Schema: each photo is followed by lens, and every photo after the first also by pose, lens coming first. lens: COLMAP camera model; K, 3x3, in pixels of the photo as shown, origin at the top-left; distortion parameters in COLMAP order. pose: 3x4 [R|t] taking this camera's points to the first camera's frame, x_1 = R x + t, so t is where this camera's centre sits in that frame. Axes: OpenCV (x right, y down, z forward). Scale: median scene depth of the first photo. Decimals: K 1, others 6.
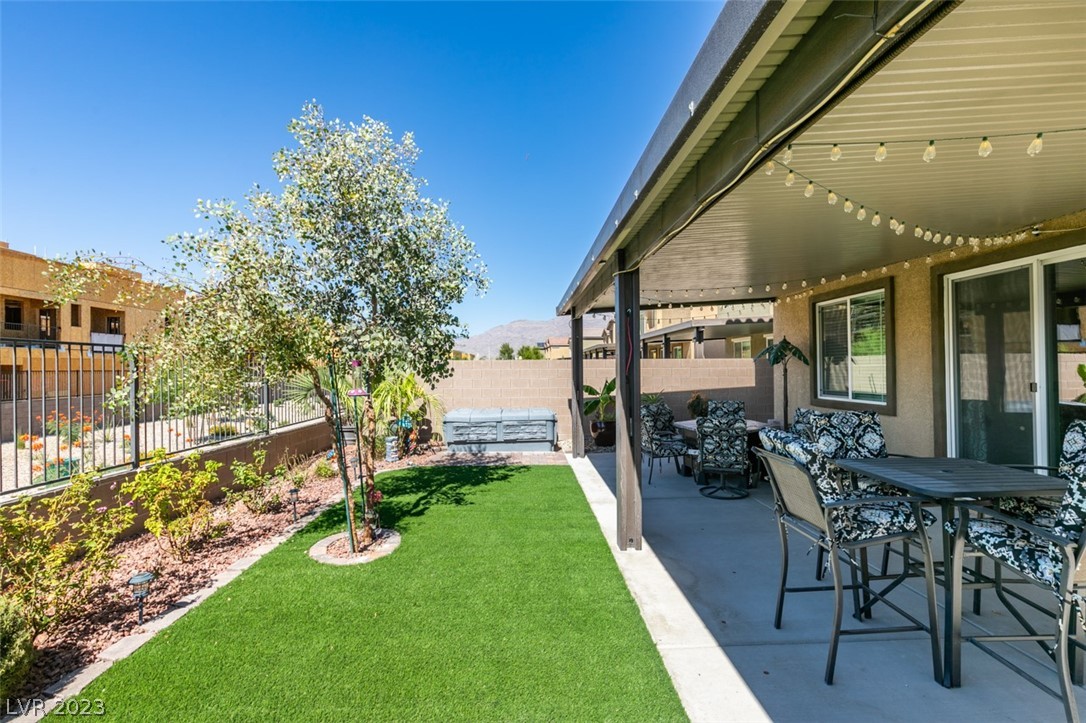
lens RADIAL K [[480.5, 0, 543.0], [0, 480.5, 361.5], [0, 0, 1]] dist [-0.000009, -0.000104]
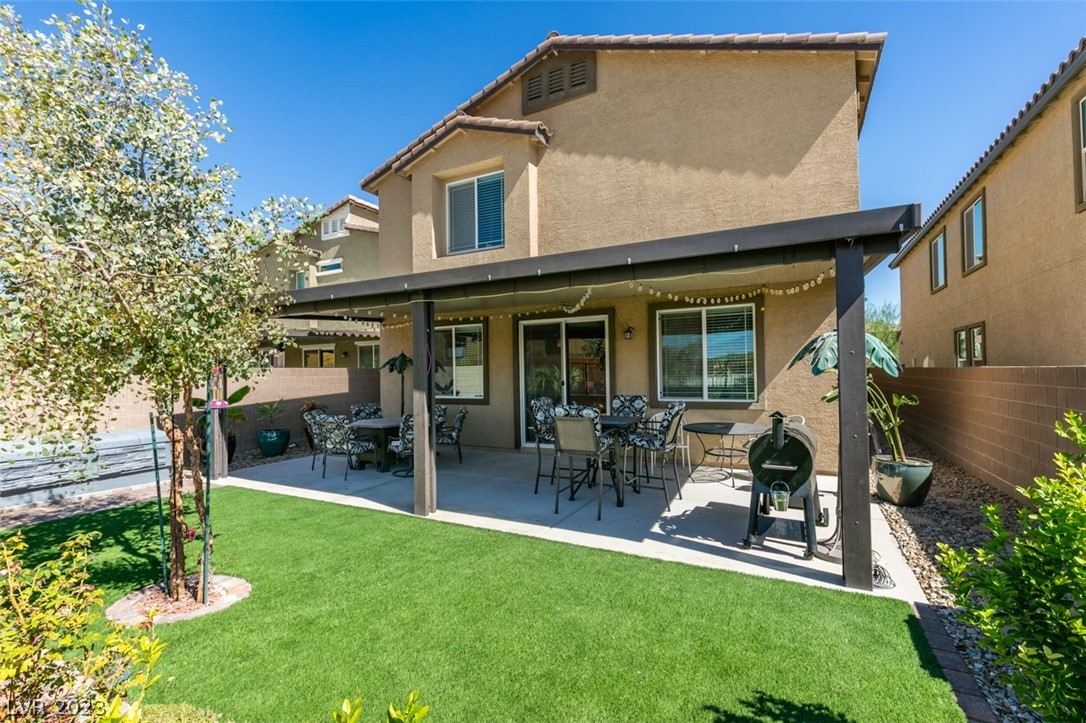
lens RADIAL K [[471.3, 0, 547.4], [0, 471.3, 372.2], [0, 0, 1]] dist [-0.000395, -0.000142]
pose [[0.493917, 0.000004, 0.869509, -0.547301], [-0.001306, 0.999999, 0.000737, 0.004303], [-0.869508, -0.001500, 0.493917, 0.065812]]
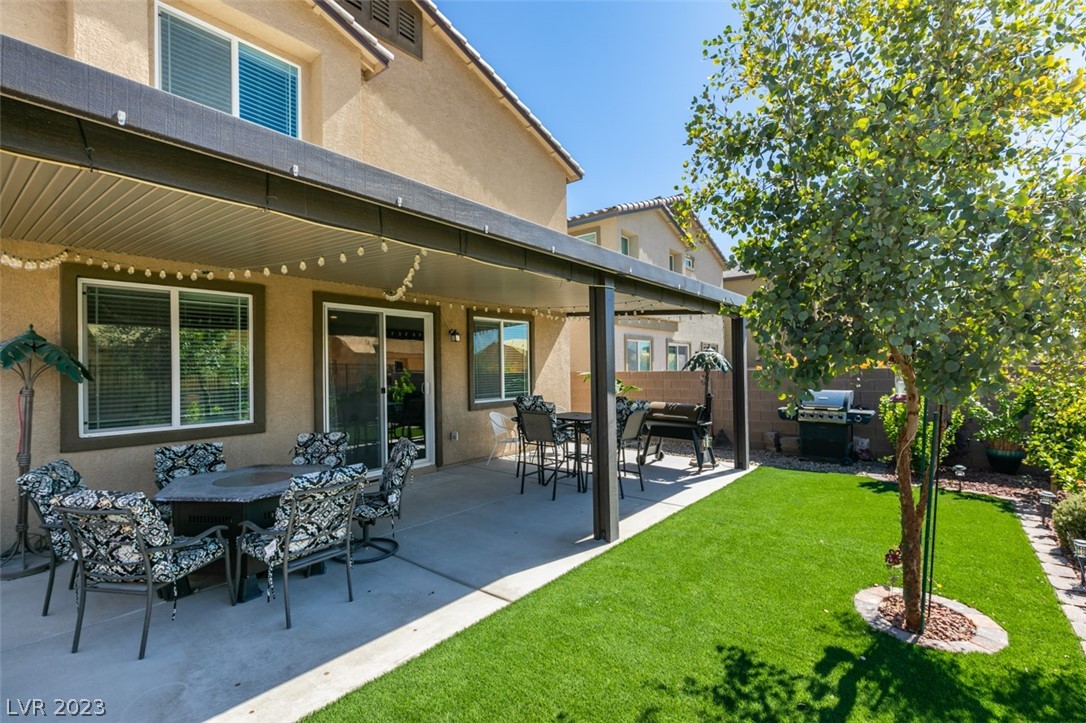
lens RADIAL K [[480.5, 0, 543.0], [0, 480.5, 361.5], [0, 0, 1]] dist [-0.000009, -0.000104]
pose [[-0.750518, 0.013122, 0.660719, -0.323067], [-0.001912, 0.999756, -0.022027, -0.006703], [-0.660847, -0.017795, -0.750310, 1.411927]]
